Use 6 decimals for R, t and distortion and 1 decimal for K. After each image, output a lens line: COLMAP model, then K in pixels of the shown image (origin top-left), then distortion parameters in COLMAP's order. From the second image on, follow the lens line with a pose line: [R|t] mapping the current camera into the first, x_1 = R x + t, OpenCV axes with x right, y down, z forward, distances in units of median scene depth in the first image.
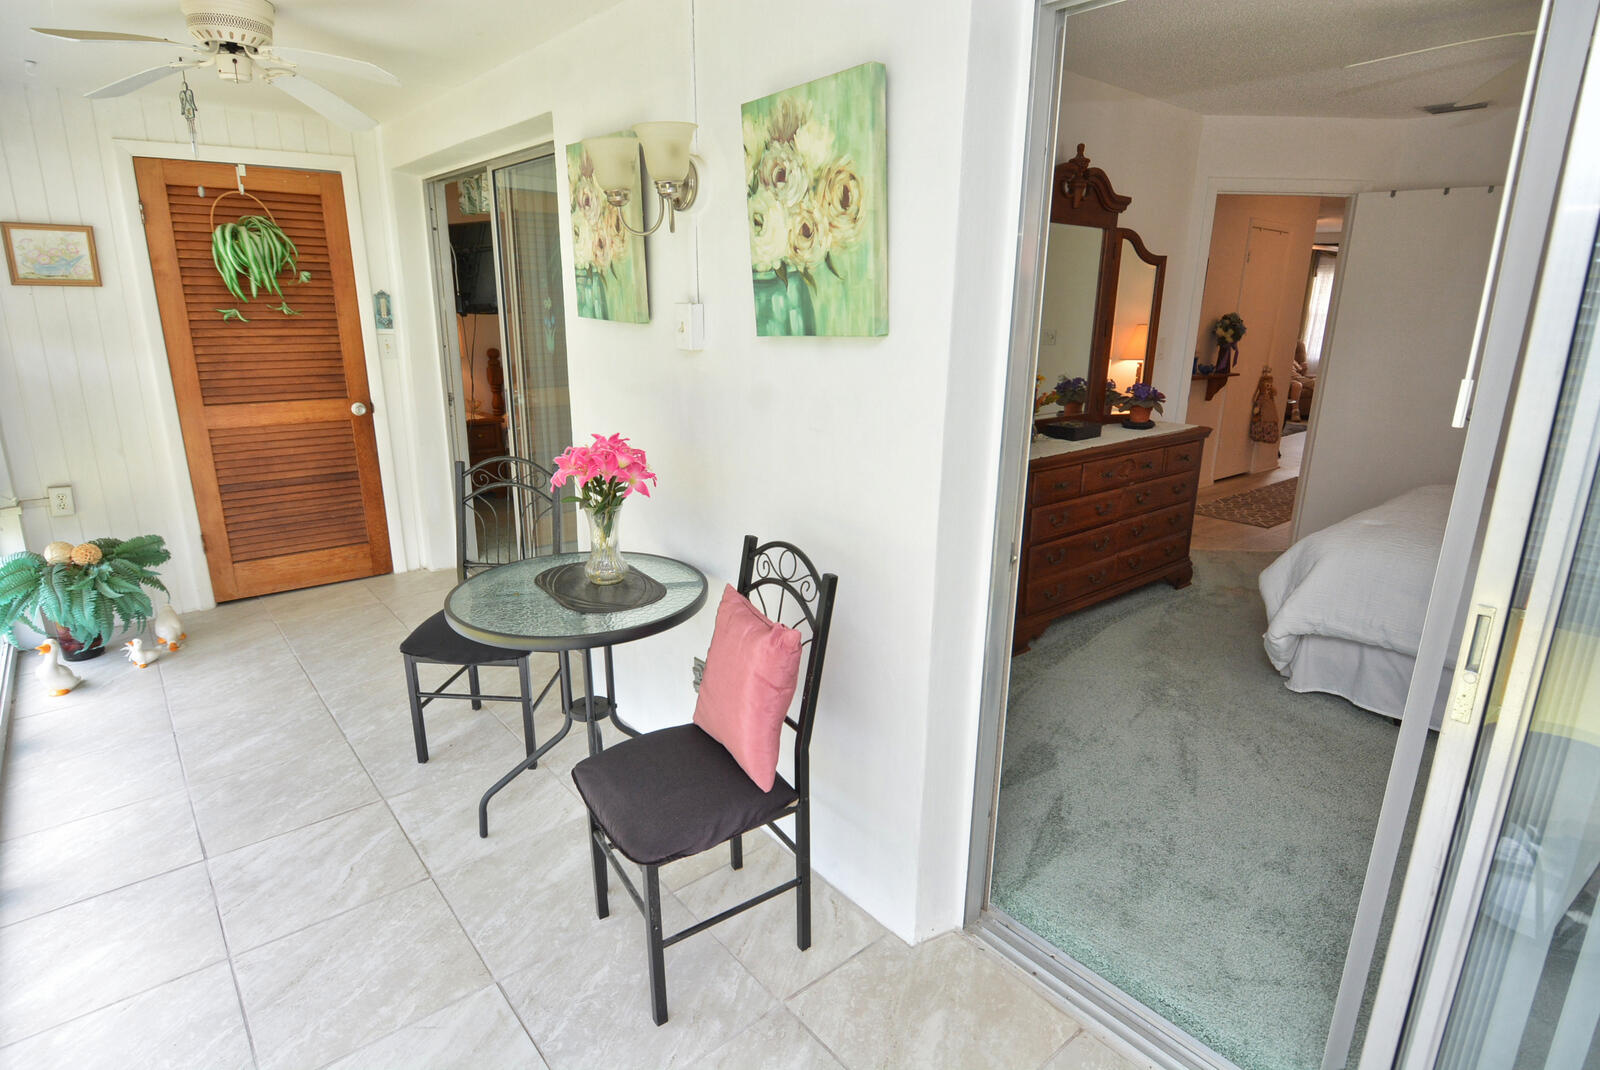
lens RADIAL K [[845.5, 0, 804.5], [0, 845.5, 534.4], [0, 0, 1]] dist [0.025193, -0.033490]
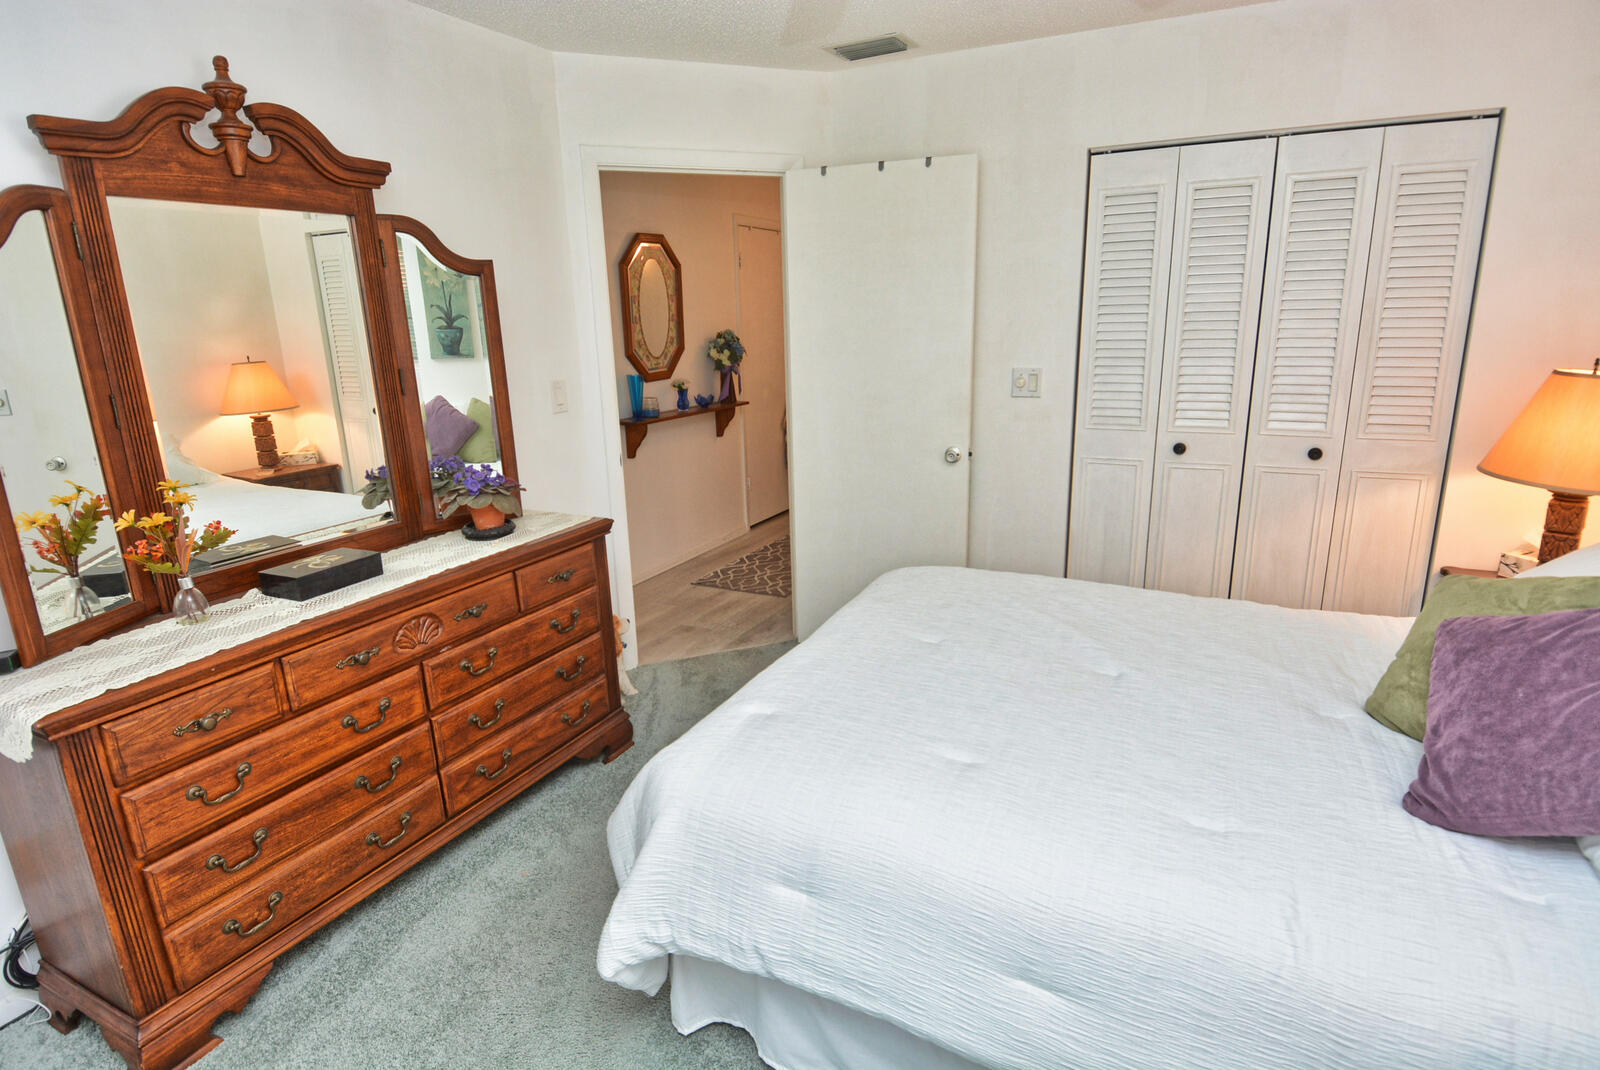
lens RADIAL K [[845.5, 0, 804.5], [0, 845.5, 534.4], [0, 0, 1]] dist [0.025193, -0.033490]
pose [[0.920776, -0.138221, 0.364784, 0.384223], [0.142416, 0.989685, 0.015521, -0.104578], [-0.363167, 0.037660, 0.930963, 0.340988]]
